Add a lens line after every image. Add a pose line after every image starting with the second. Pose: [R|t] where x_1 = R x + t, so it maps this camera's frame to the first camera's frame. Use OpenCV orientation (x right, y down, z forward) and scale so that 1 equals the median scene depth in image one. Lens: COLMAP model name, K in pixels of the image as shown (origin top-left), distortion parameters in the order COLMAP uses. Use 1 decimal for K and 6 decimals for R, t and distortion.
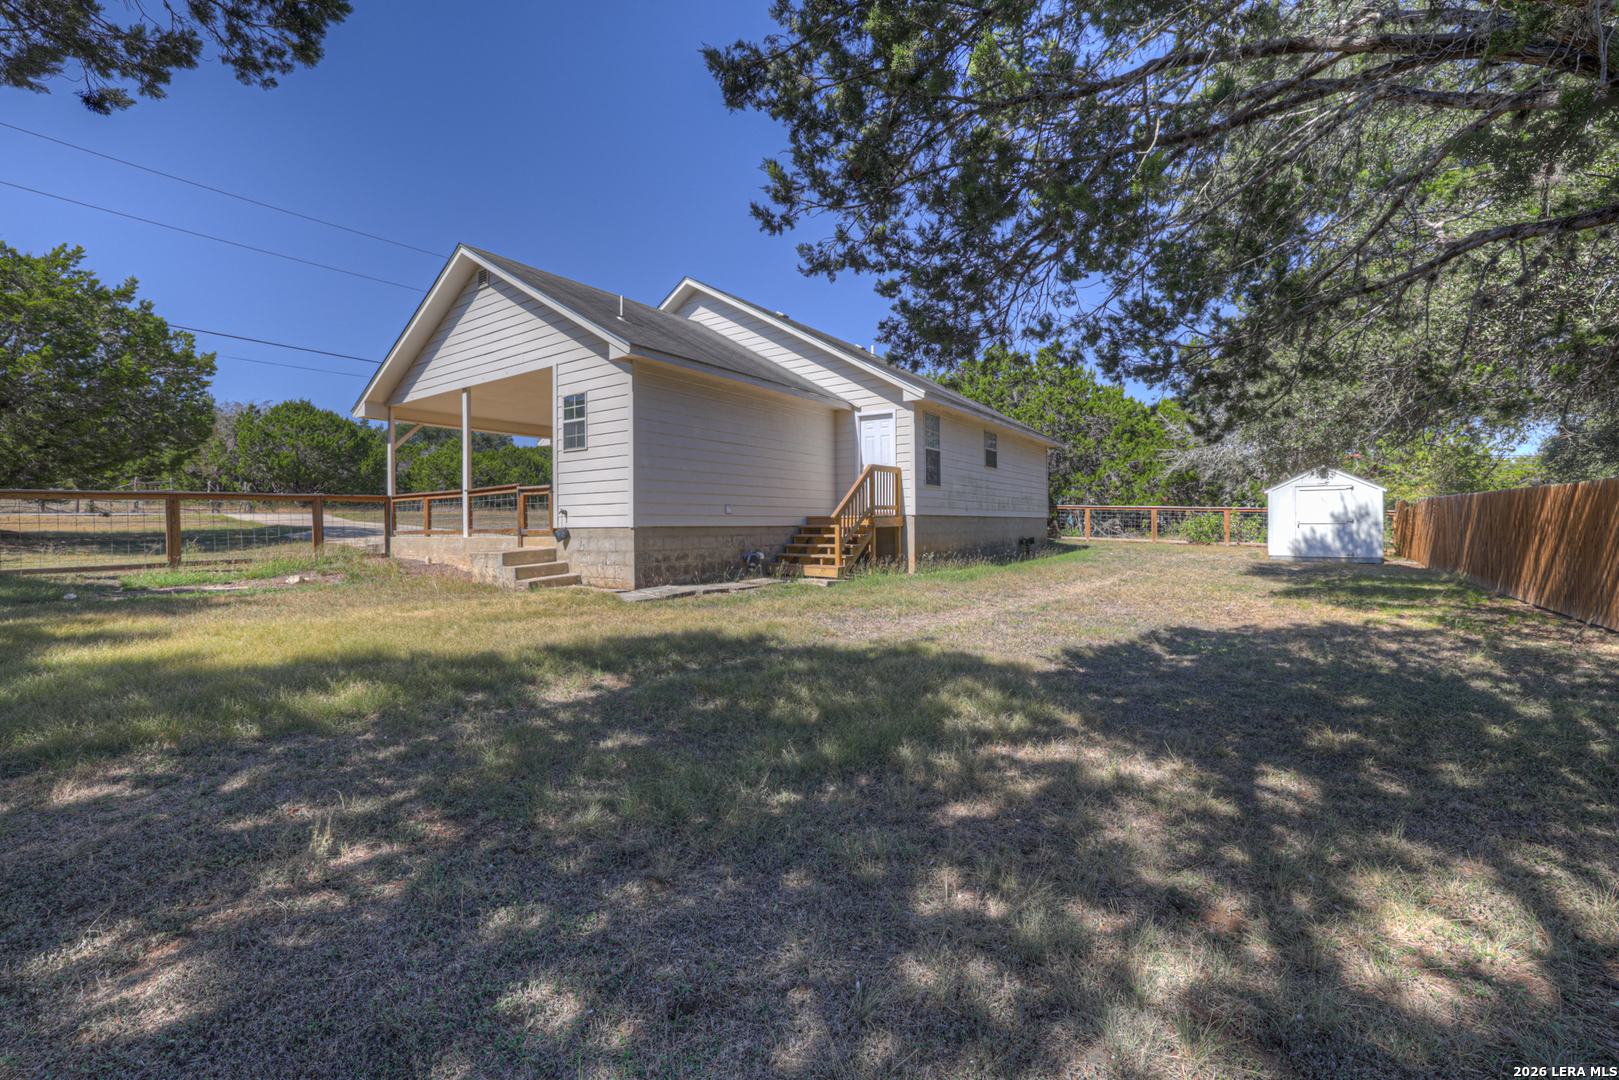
lens RADIAL K [[690.8, 0, 805.1], [0, 690.8, 533.1], [0, 0, 1]] dist [-0.030787, 0.010469]
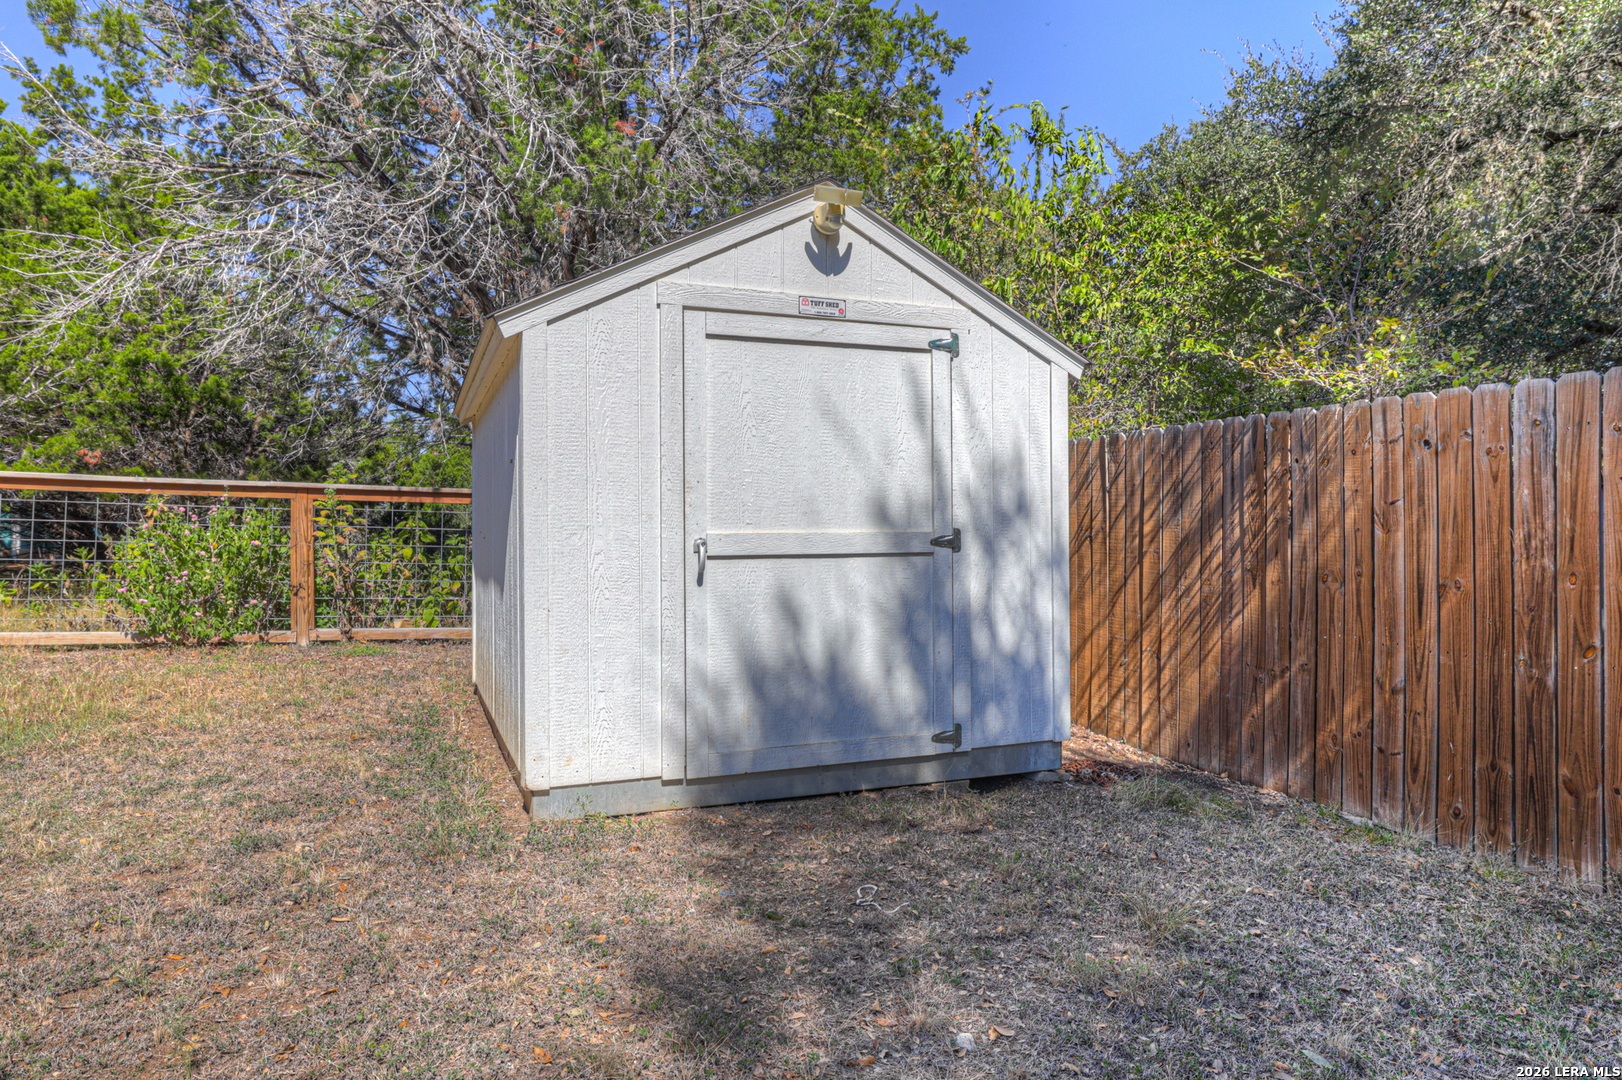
lens RADIAL K [[976.7, 0, 810.7], [0, 976.7, 539.6], [0, 0, 1]] dist [-0.039789, -0.001407]
pose [[0.534865, 0.002855, 0.844933, 0.722297], [0.011337, 0.999880, -0.010555, -0.021291], [-0.844862, 0.015225, 0.534768, 1.125803]]
